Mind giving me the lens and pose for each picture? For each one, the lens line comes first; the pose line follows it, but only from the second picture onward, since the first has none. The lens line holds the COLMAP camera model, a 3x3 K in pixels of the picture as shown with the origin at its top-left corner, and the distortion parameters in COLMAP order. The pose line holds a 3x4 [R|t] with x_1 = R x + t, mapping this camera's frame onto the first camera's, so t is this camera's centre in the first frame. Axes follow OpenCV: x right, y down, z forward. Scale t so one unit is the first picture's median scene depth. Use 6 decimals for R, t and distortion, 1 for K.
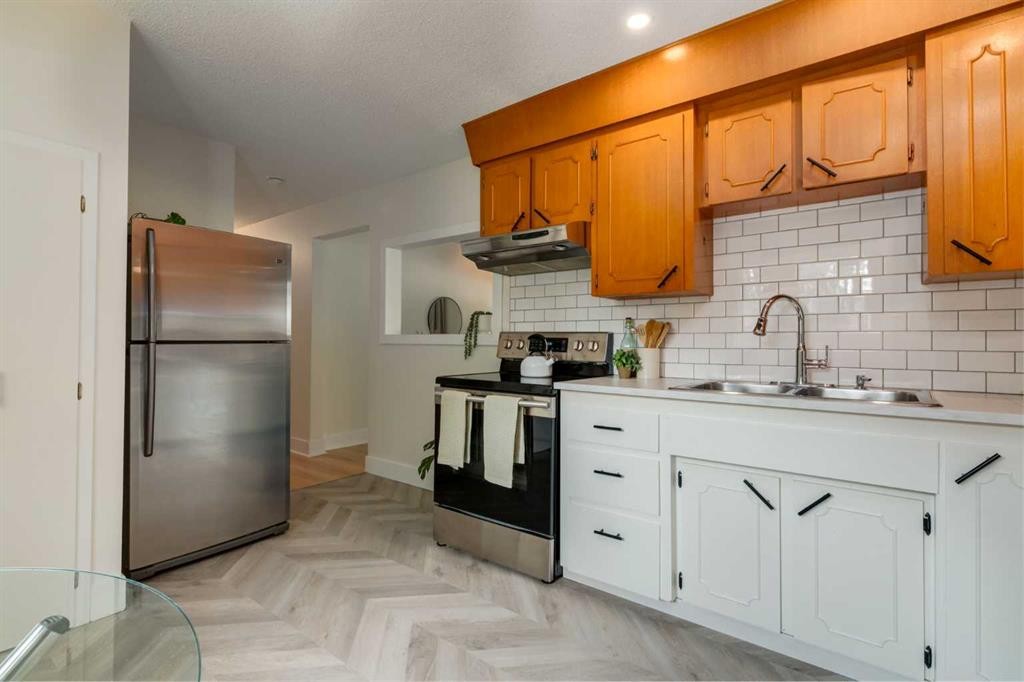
lens RADIAL K [[512.9, 0, 512.6], [0, 512.9, 339.8], [0, 0, 1]] dist [-0.003283, -0.000219]
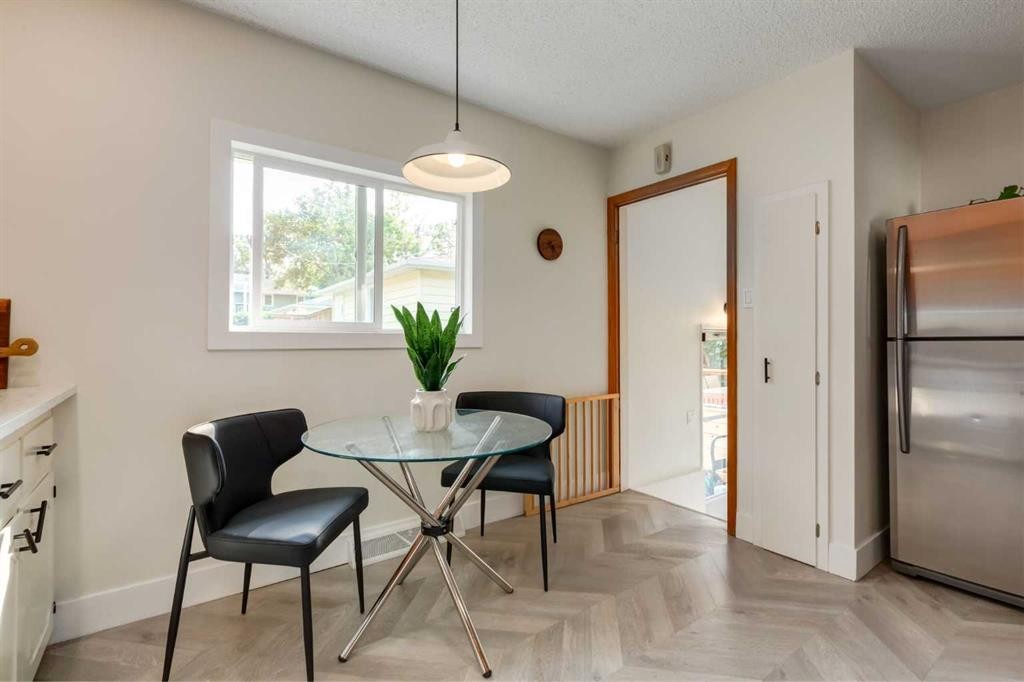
lens RADIAL K [[480.8, 0, 512.9], [0, 480.8, 336.2], [0, 0, 1]] dist [0.014800, 0.000856]
pose [[-0.276635, -0.008835, -0.960935, 0.416631], [0.005882, 0.999923, -0.010886, 0.004466], [0.960957, -0.008664, -0.276562, 0.525350]]
